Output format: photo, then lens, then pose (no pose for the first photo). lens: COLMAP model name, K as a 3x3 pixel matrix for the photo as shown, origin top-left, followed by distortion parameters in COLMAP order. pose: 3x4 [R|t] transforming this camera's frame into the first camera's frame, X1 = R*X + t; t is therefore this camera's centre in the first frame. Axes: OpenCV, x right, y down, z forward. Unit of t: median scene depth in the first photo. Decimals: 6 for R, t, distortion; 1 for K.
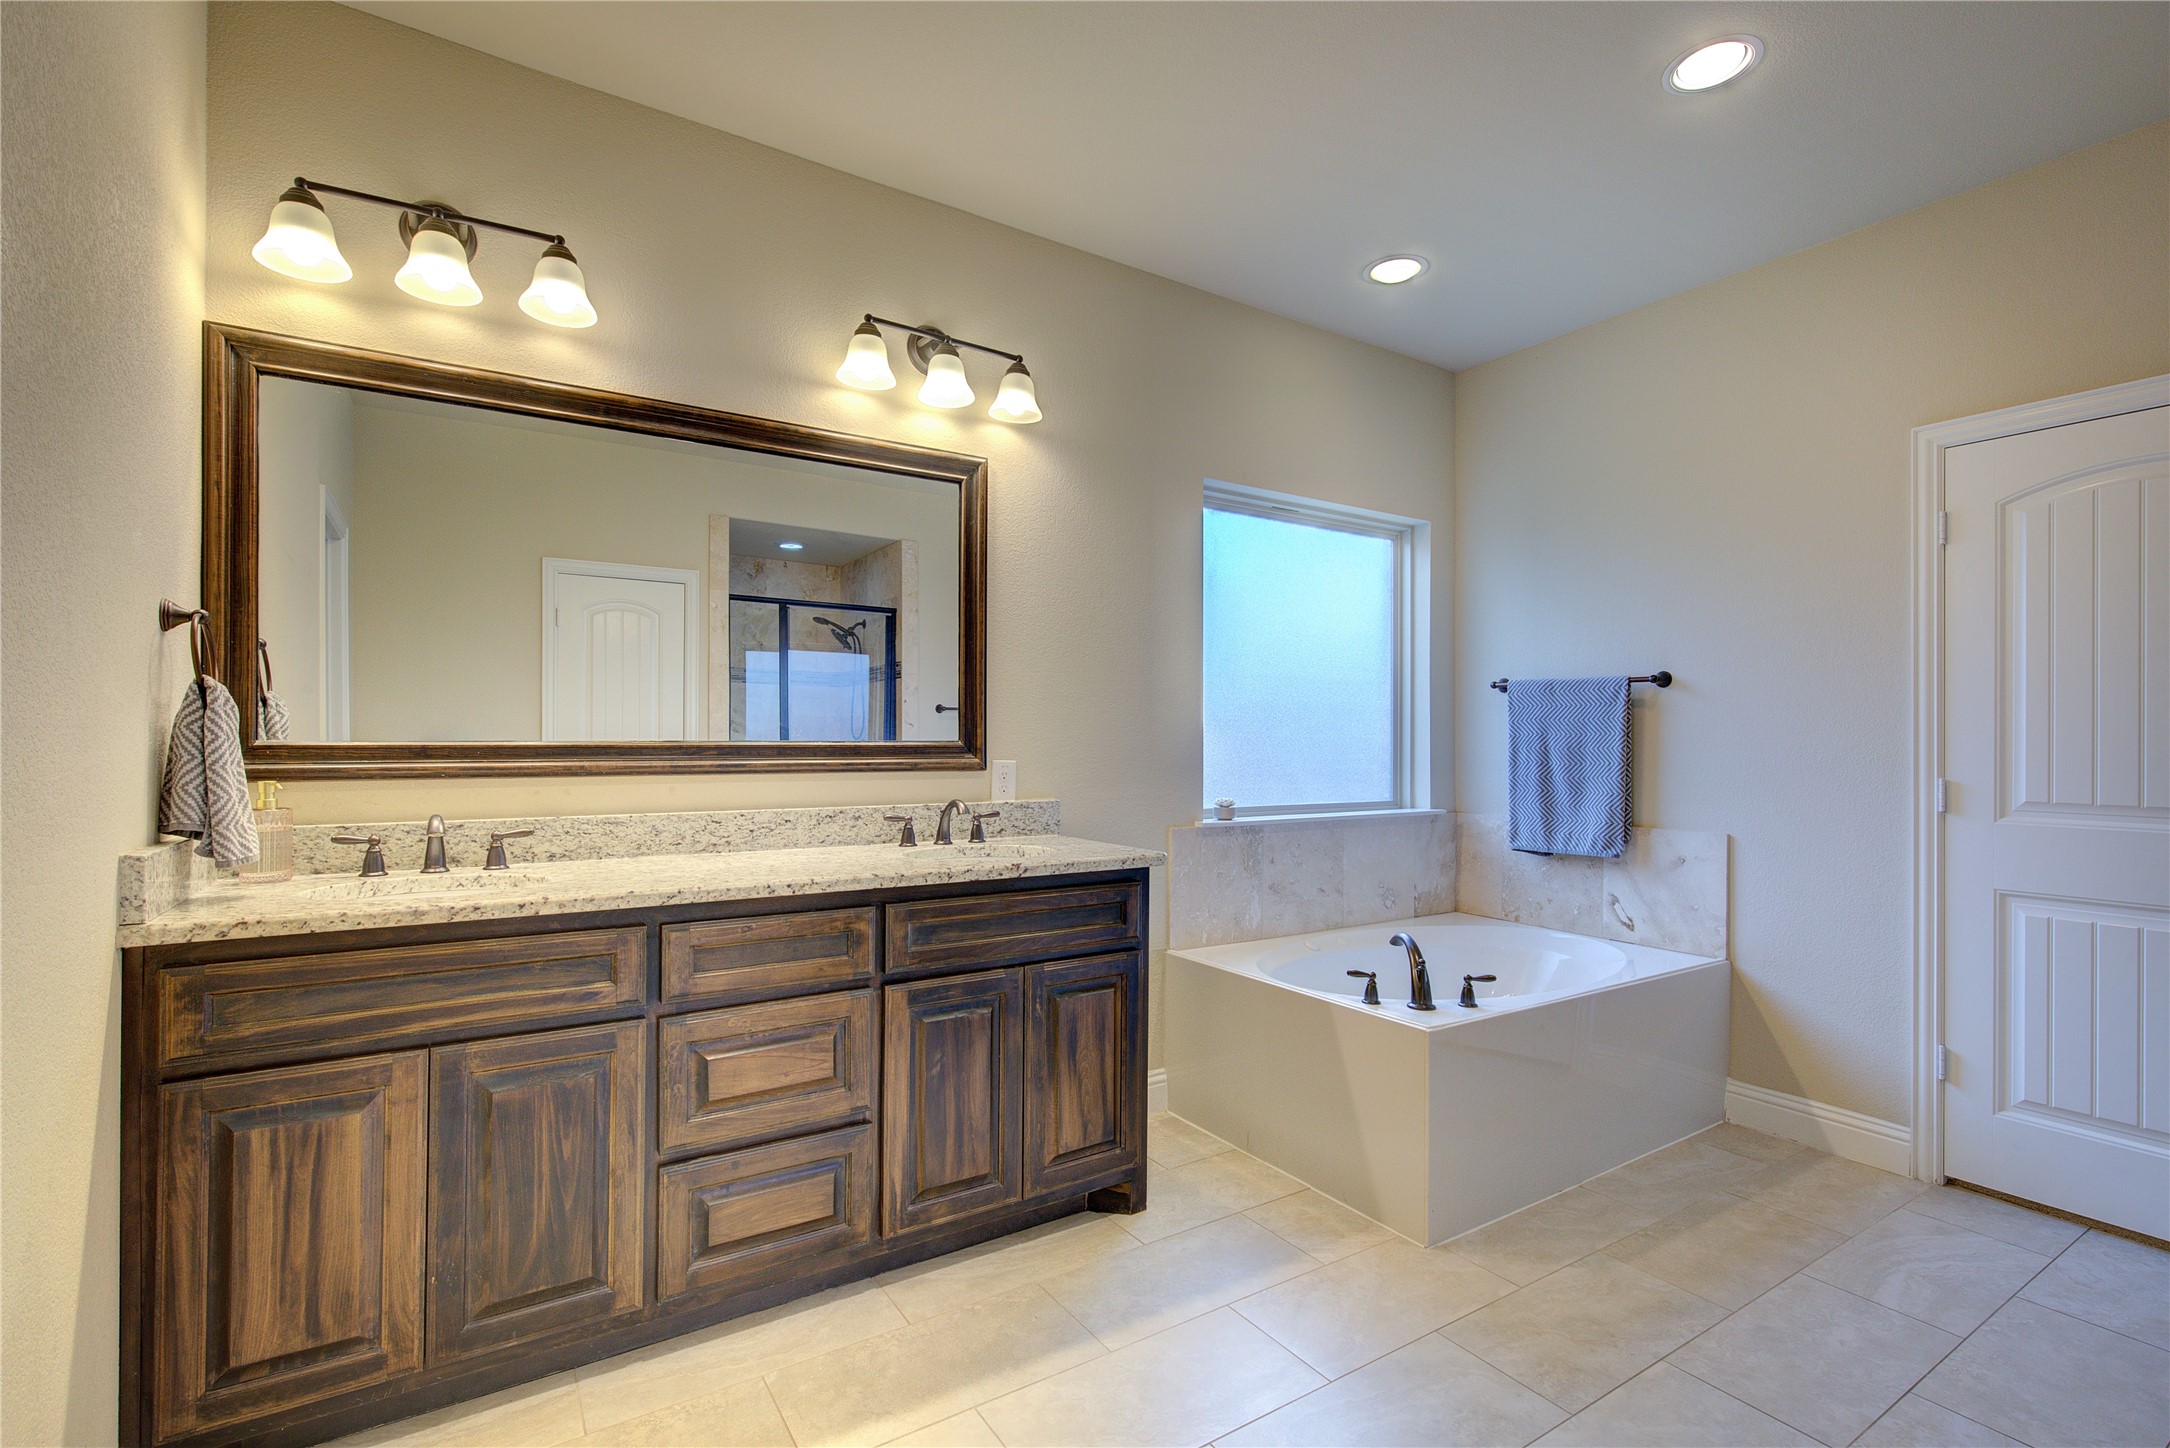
lens RADIAL K [[985.6, 0, 1092.5], [0, 985.6, 740.8], [0, 0, 1]] dist [-0.000157, 0.000196]
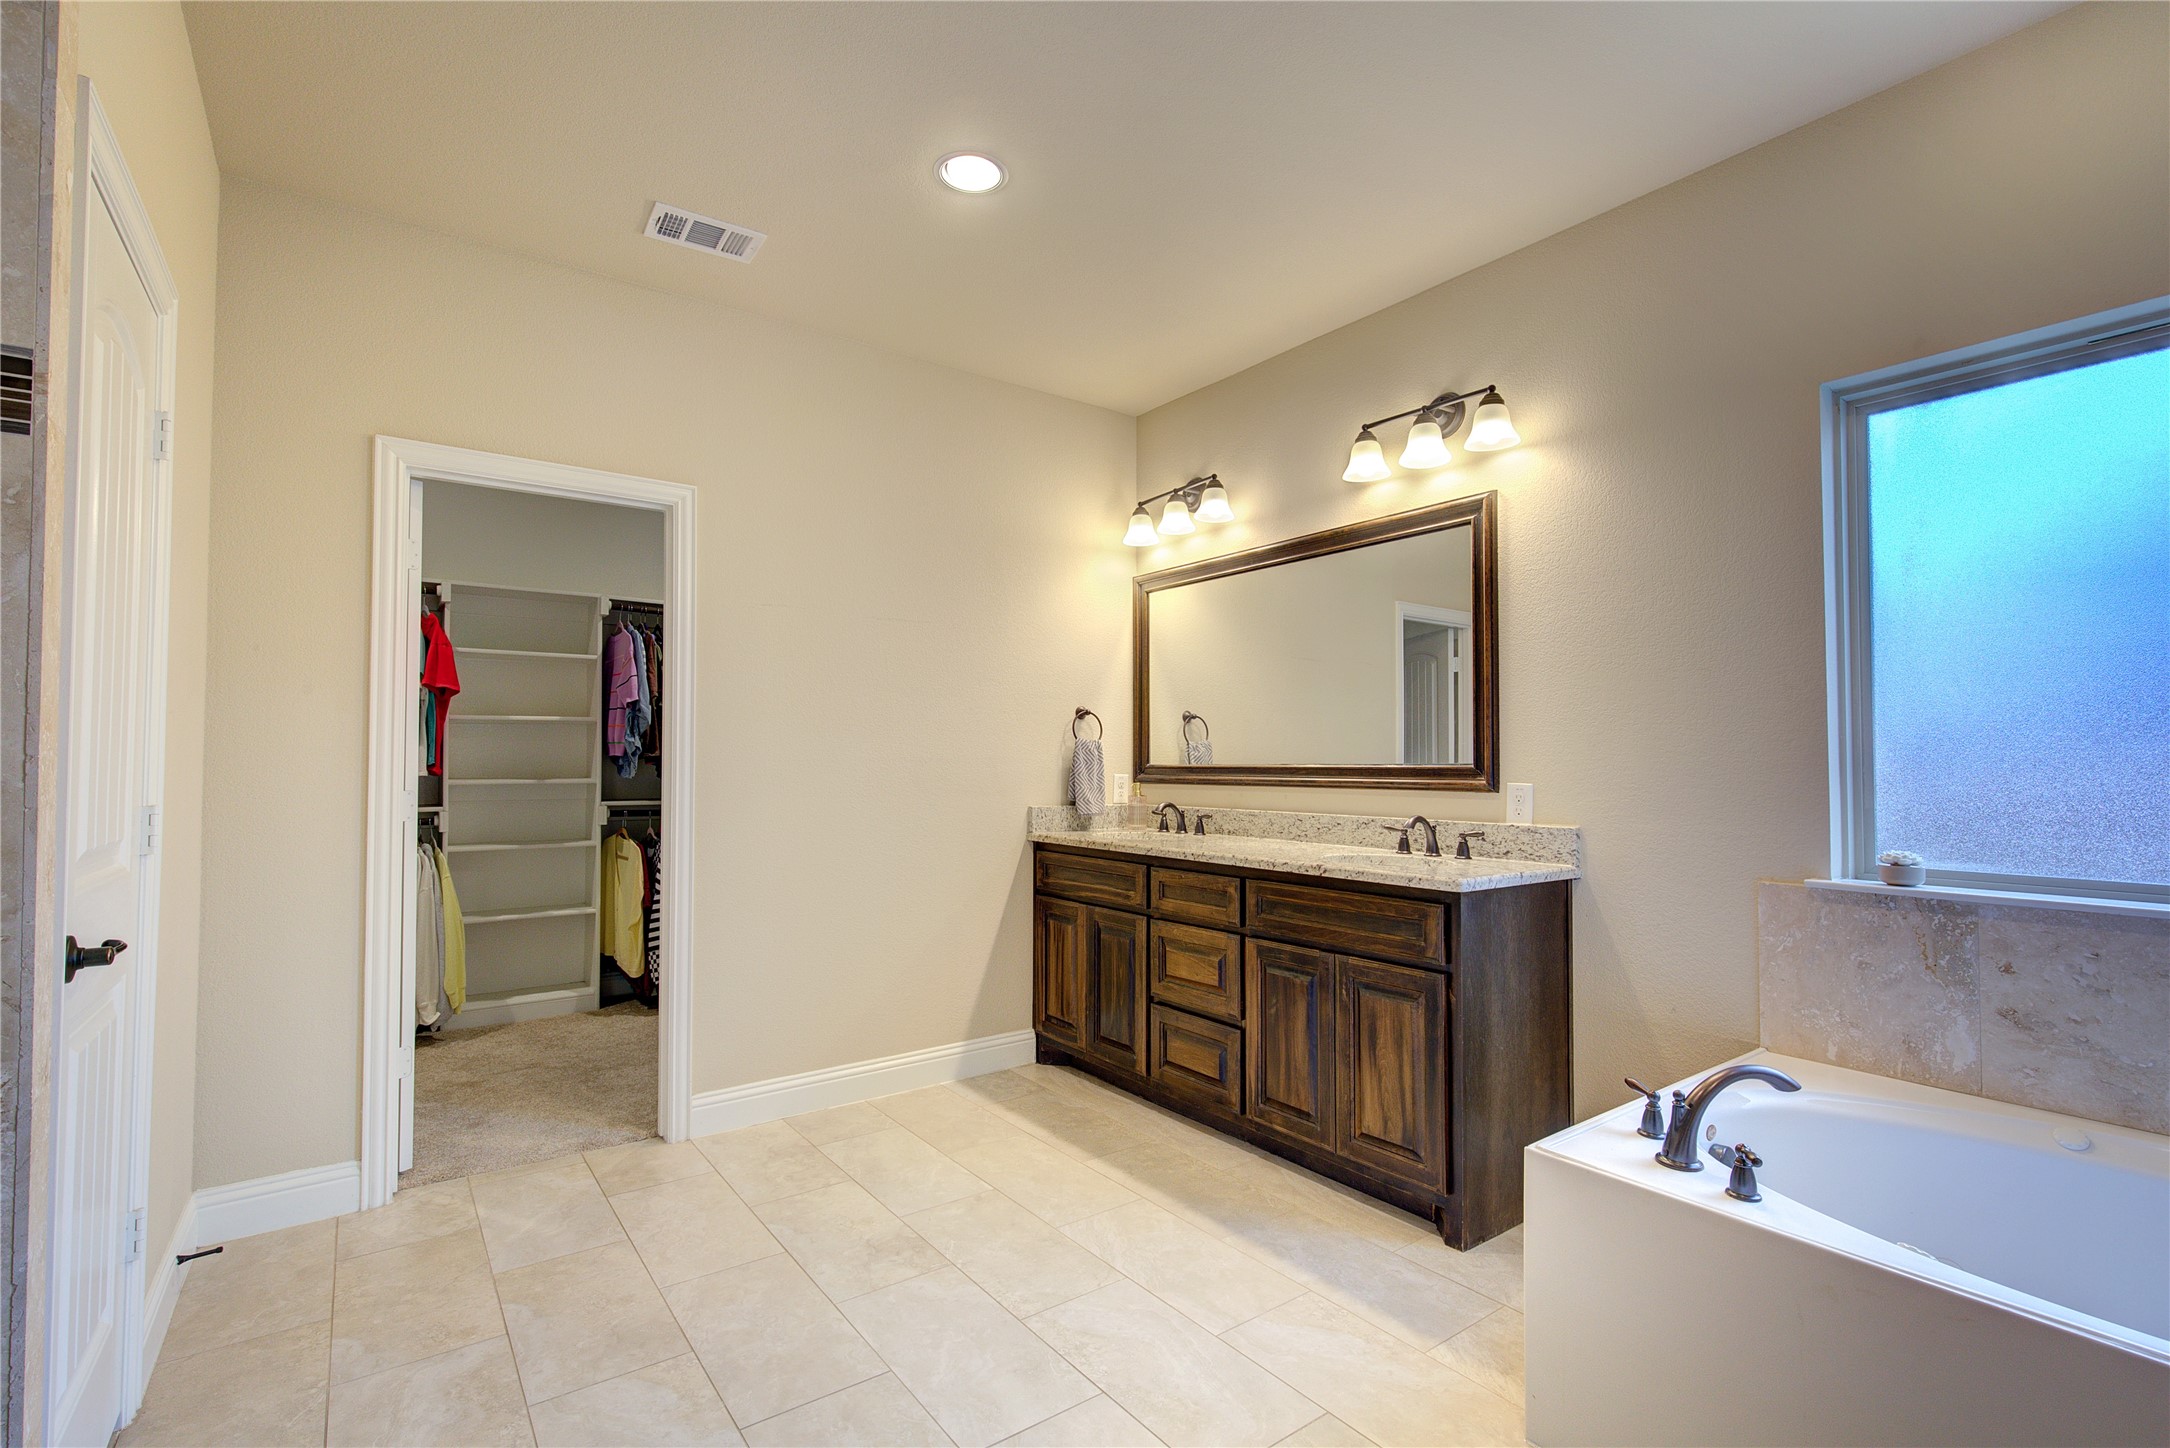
lens RADIAL K [[985.6, 0, 1085.6], [0, 985.6, 730.1], [0, 0, 1]] dist [-0.000157, 0.000196]
pose [[0.059426, -0.036232, -0.997575, 1.147955], [-0.001027, 0.999338, -0.036358, 0.003809], [0.998232, 0.003185, 0.059349, 0.655035]]
